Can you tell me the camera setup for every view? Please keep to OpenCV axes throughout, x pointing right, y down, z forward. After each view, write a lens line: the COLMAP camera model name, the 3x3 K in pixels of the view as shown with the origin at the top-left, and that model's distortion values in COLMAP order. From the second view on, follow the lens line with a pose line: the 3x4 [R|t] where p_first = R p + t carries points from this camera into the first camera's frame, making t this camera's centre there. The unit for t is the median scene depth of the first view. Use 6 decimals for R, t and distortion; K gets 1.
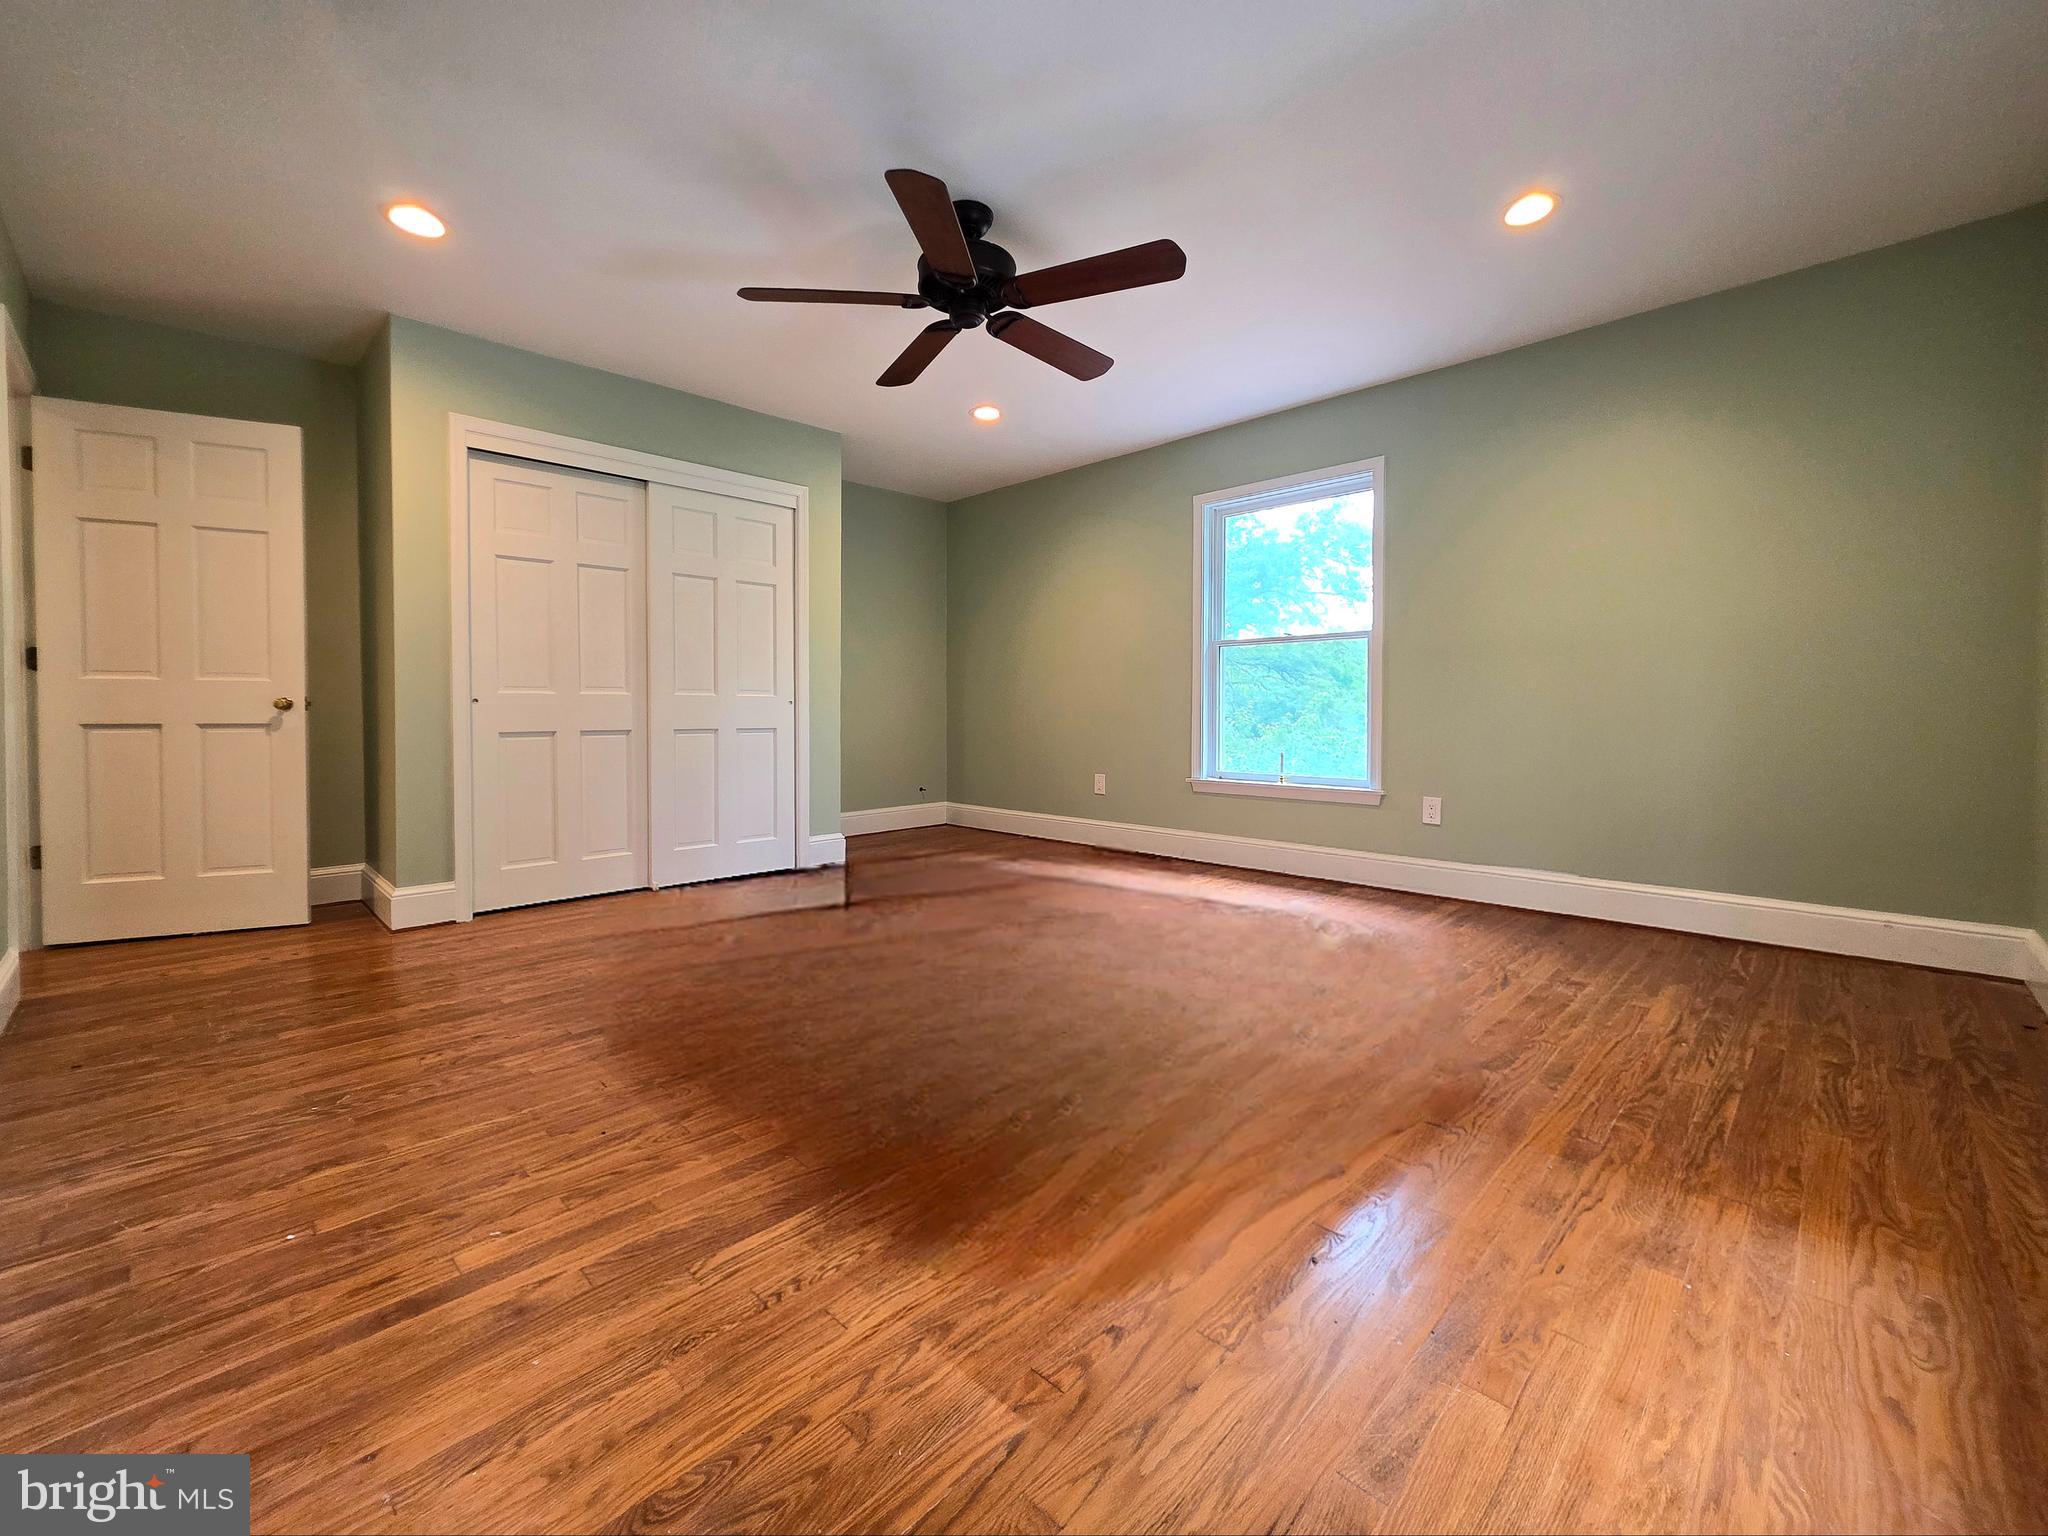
lens RADIAL K [[834.7, 0, 992.0], [0, 834.7, 693.0], [0, 0, 1]] dist [0.002672, -0.000273]
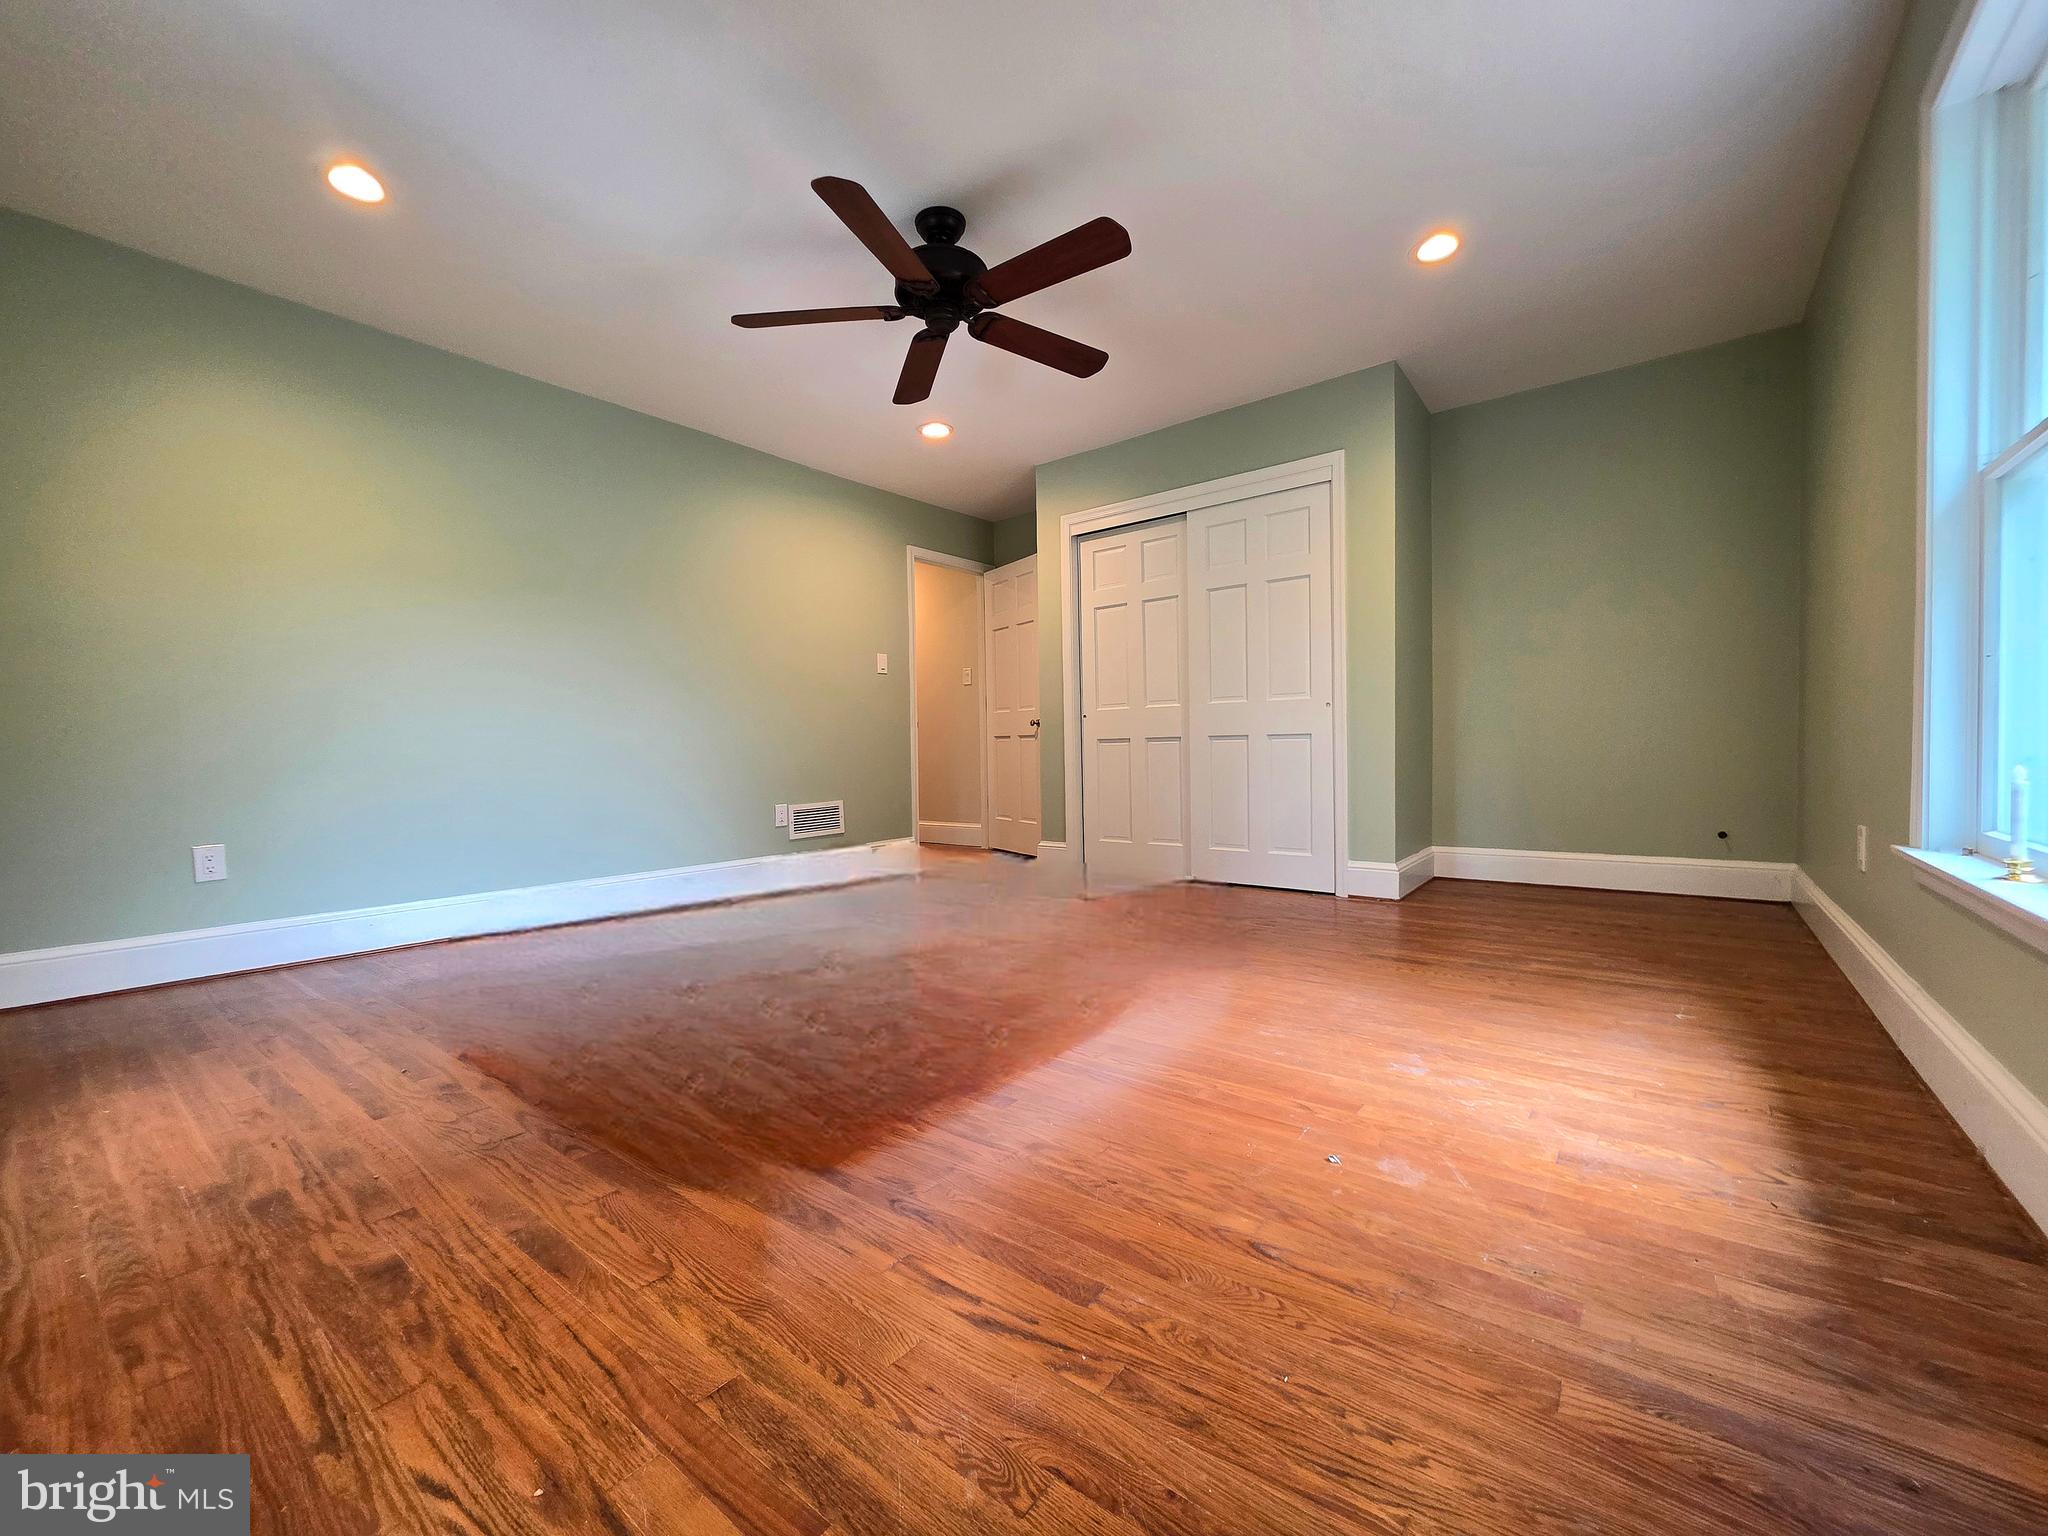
lens RADIAL K [[815.8, 0, 1024.0], [0, 815.8, 768.0], [0, 0, 1]] dist [0.000385, -0.000216]
pose [[0.141060, 0.025822, -0.989664, 1.565274], [0.044789, 0.998470, 0.032436, 0.099008], [0.988987, -0.048901, 0.139688, 1.513135]]
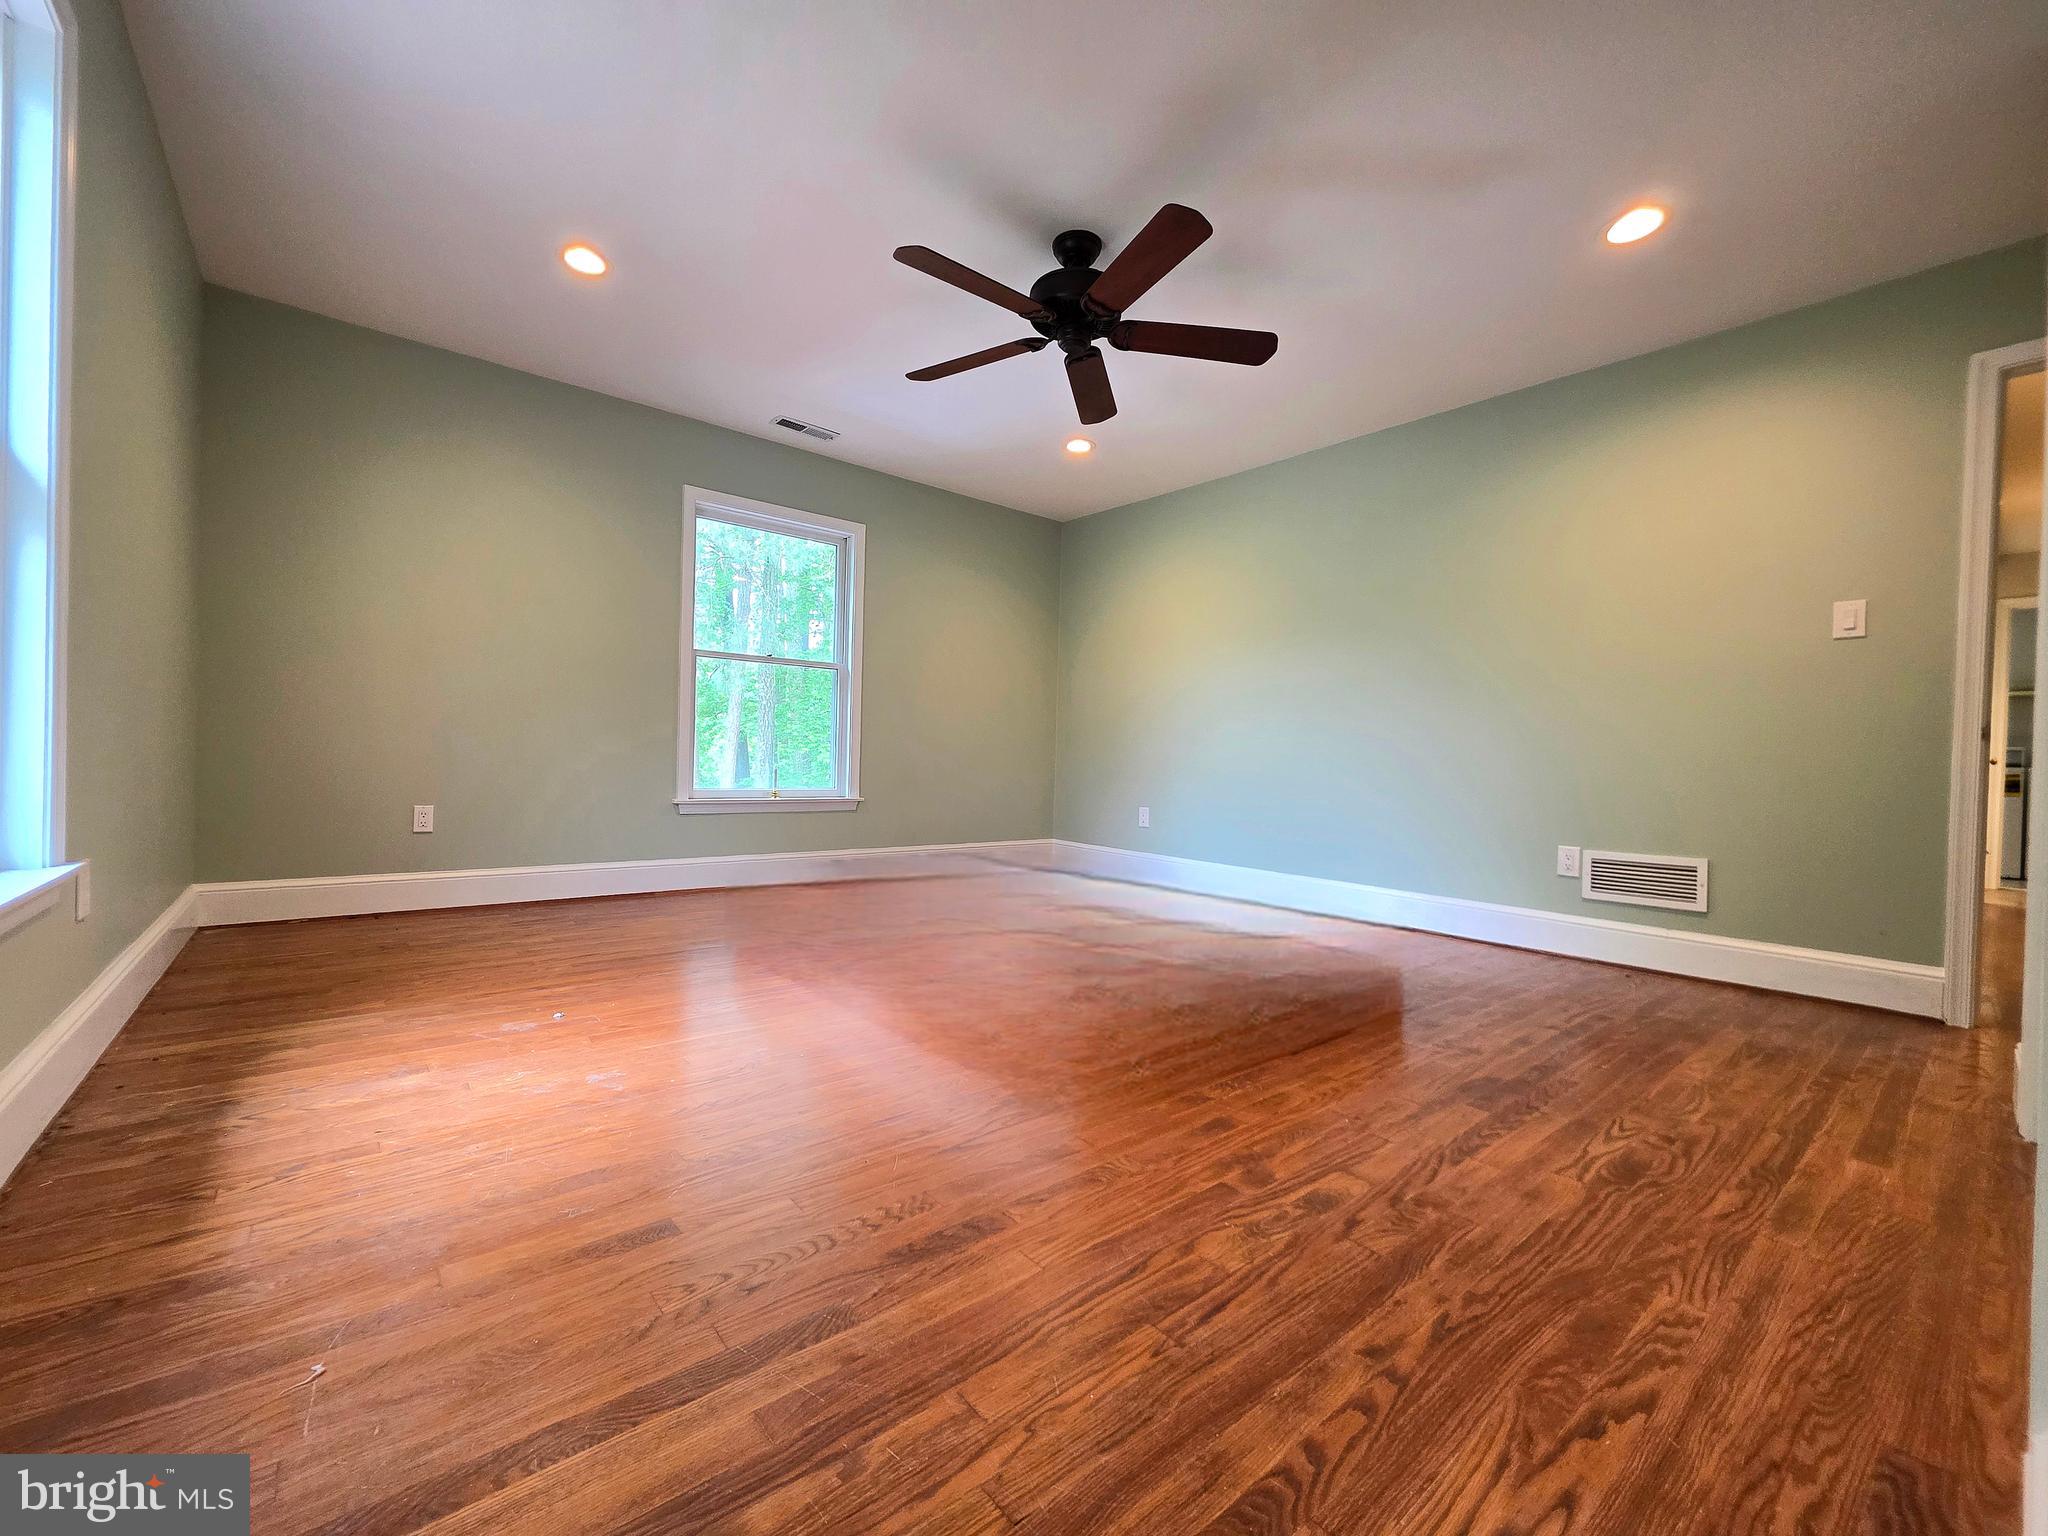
lens RADIAL K [[835.3, 0, 1015.2], [0, 835.3, 758.3], [0, 0, 1]] dist [0.001378, 0.000474]
pose [[-0.996297, -0.024188, 0.082509, -0.092775], [-0.026673, 0.999219, -0.029143, 0.154875], [-0.081740, -0.031236, -0.996164, 3.269480]]
